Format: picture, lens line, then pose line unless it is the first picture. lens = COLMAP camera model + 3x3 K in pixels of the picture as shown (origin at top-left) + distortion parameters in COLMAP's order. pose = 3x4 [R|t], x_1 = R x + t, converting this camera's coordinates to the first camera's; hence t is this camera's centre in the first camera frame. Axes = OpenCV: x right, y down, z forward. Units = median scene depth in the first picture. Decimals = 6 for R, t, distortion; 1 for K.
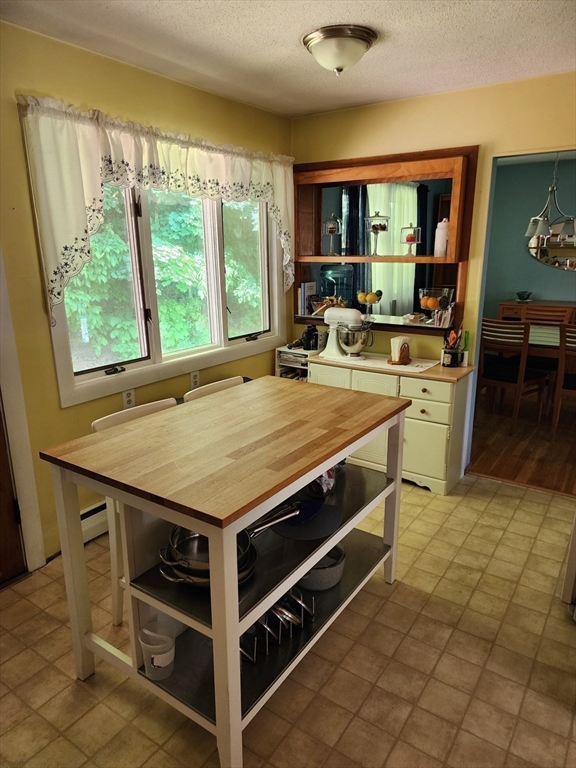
lens RADIAL K [[513.8, 0, 288.7], [0, 513.8, 383.5], [0, 0, 1]] dist [0.041087, -0.037492]
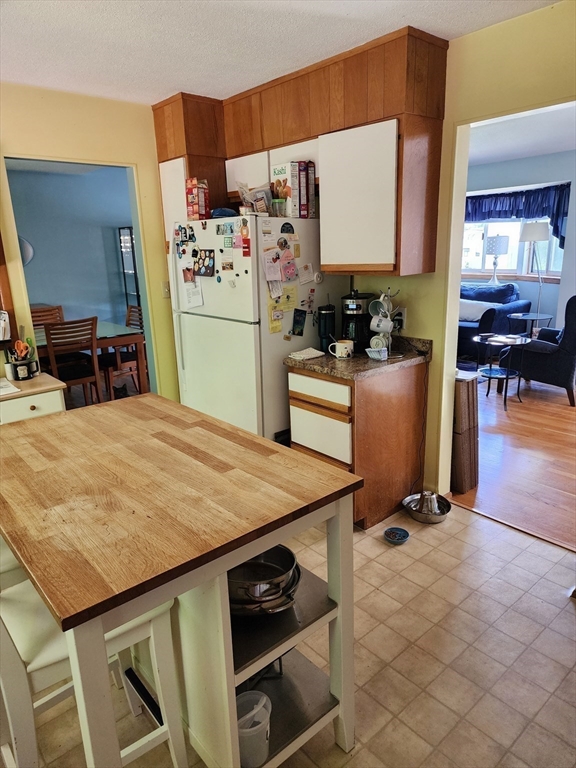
lens RADIAL K [[513.8, 0, 284.7], [0, 513.8, 376.0], [0, 0, 1]] dist [0.041087, -0.037492]
pose [[0.258995, -0.241194, 0.935279, -0.721613], [0.278812, 0.945768, 0.166691, -0.108168], [-0.924762, 0.217595, 0.312197, 0.484571]]
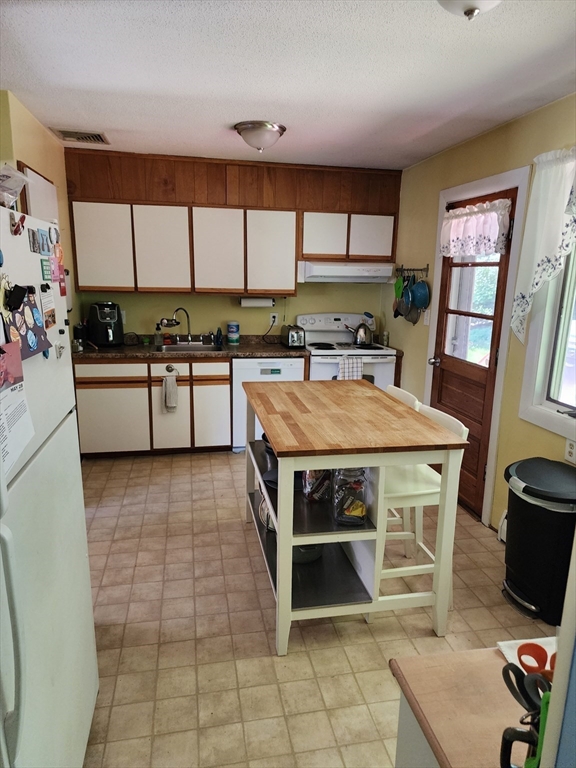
lens RADIAL K [[513.8, 0, 289.3], [0, 513.8, 391.6], [0, 0, 1]] dist [0.041087, -0.037492]
pose [[-0.701004, 0.148057, -0.697619, 0.910475], [-0.201937, 0.896968, 0.393281, -0.450430], [0.683970, 0.416567, -0.598880, 1.675587]]
